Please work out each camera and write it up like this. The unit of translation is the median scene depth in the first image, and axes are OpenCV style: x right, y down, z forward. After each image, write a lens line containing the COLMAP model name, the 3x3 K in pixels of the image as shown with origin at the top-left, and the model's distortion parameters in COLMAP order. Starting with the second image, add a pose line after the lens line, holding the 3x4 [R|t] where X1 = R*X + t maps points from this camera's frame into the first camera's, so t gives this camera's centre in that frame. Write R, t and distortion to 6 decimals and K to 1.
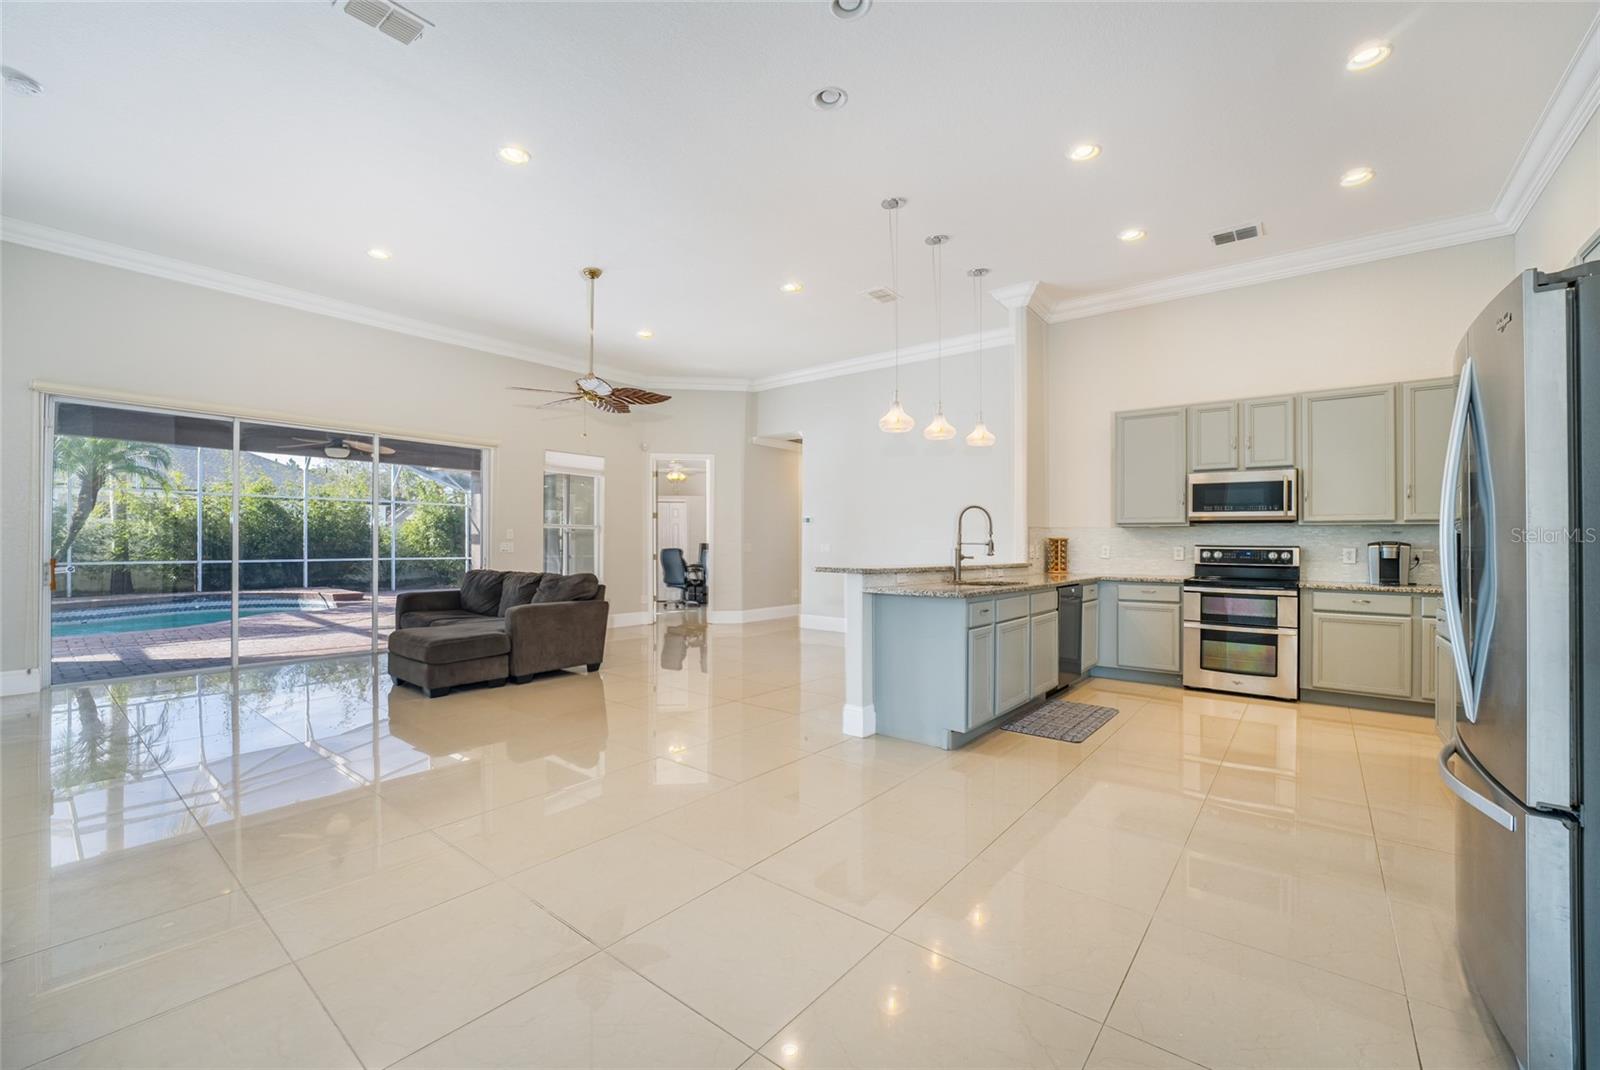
lens RADIAL K [[655.5, 0, 800.0], [0, 655.5, 535.0], [0, 0, 1]] dist [-0.013380, -0.000245]
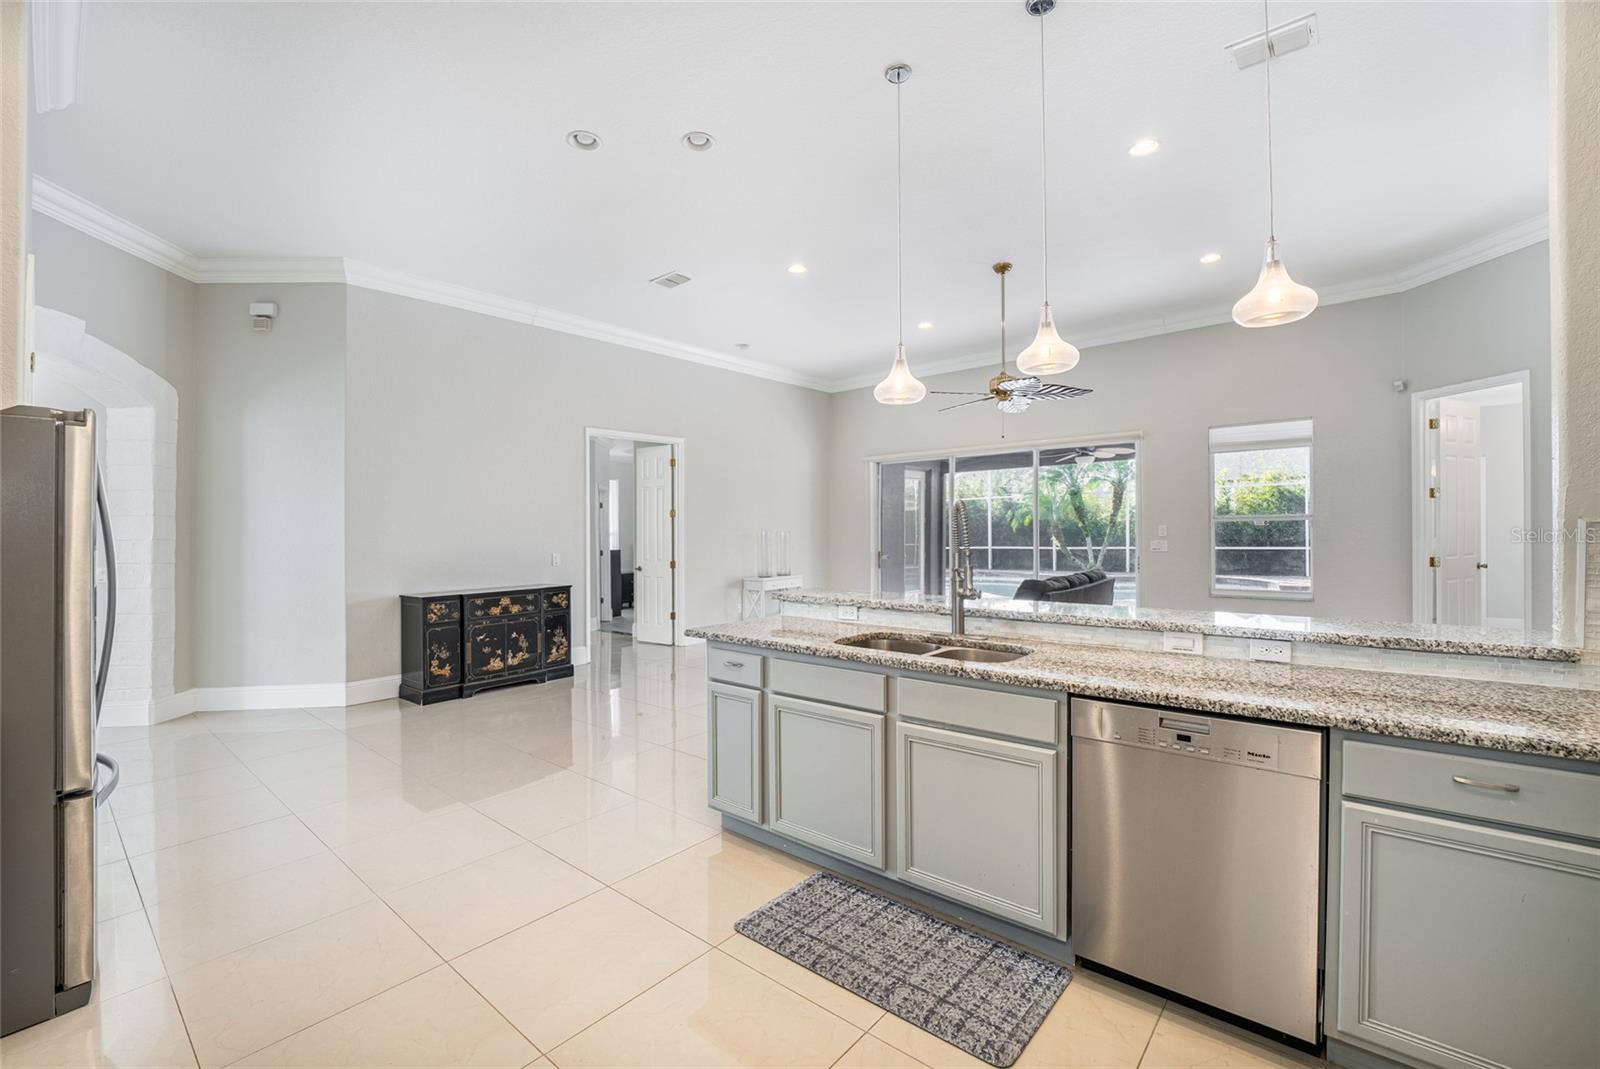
lens RADIAL K [[662.1, 0, 800.0], [0, 662.1, 534.5], [0, 0, 1]] dist [-0.011696, 0.000149]
pose [[-0.022765, 0.003467, -0.999735, 0.705085], [0.032452, 0.999470, 0.002727, -0.021831], [0.999214, -0.032381, -0.022865, 0.755947]]
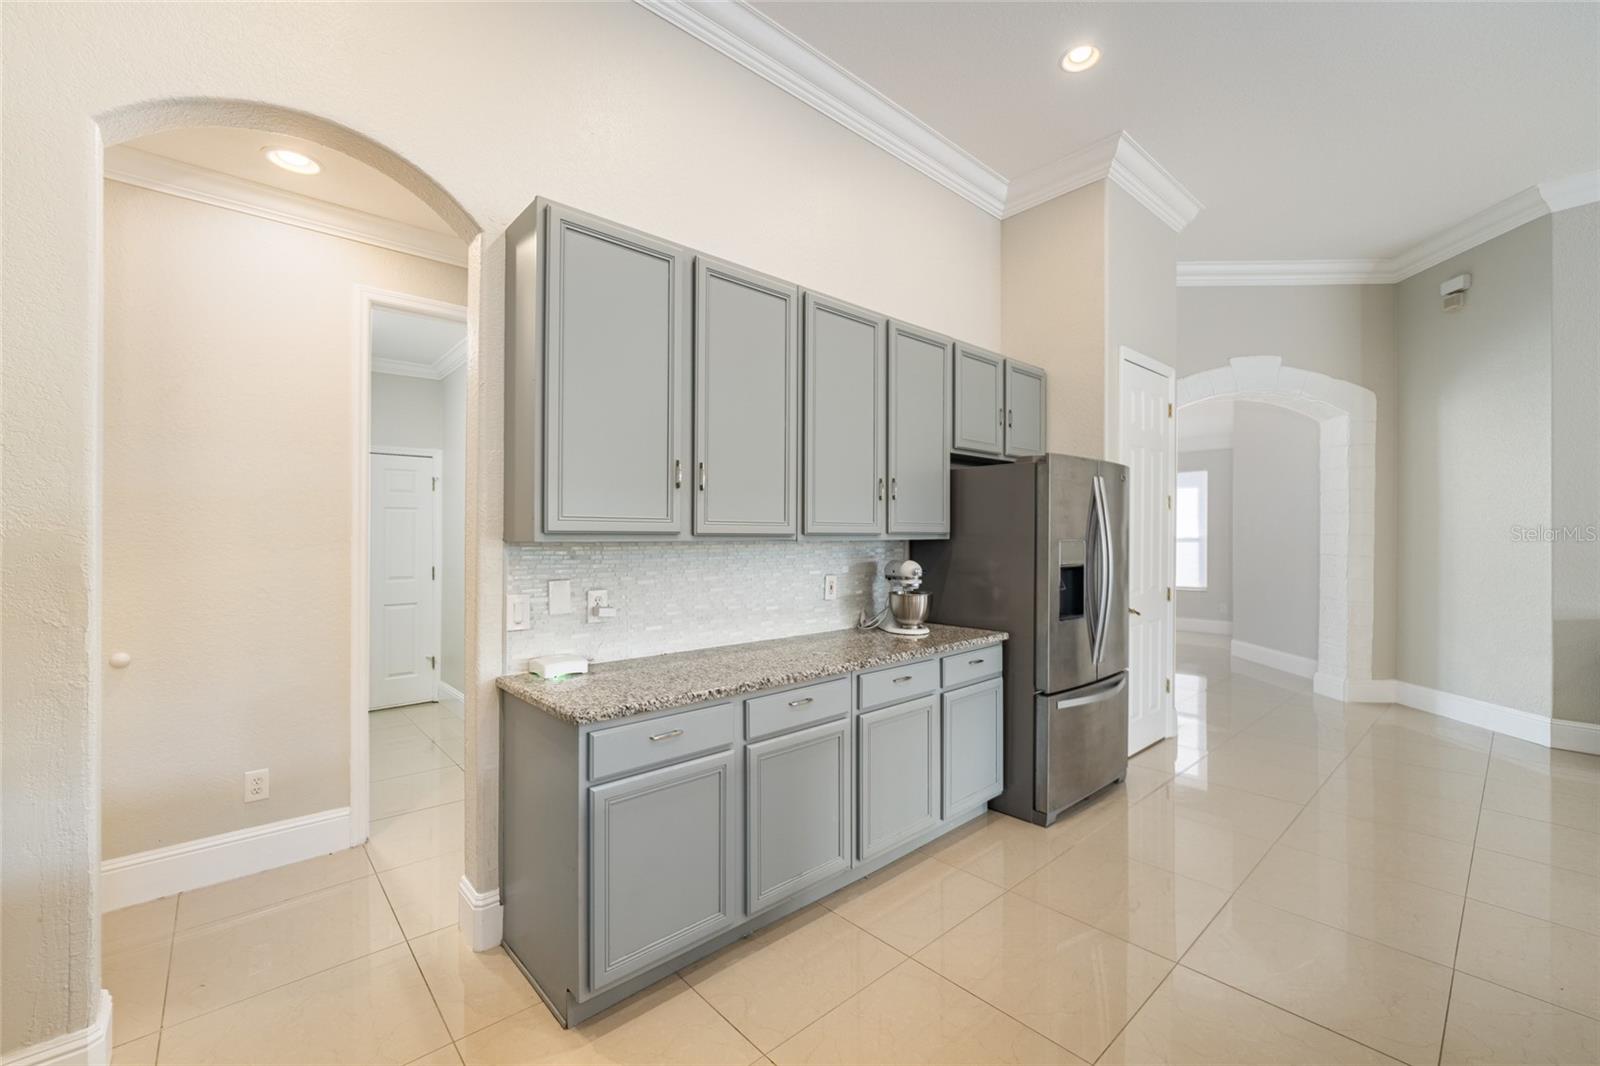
lens RADIAL K [[655.5, 0, 800.0], [0, 655.5, 533.0], [0, 0, 1]] dist [-0.013380, -0.000245]
pose [[-0.985738, -0.002184, 0.168271, 0.489093], [-0.005446, 0.999806, -0.018928, -0.019717], [-0.168197, -0.019575, -0.985559, 0.949000]]
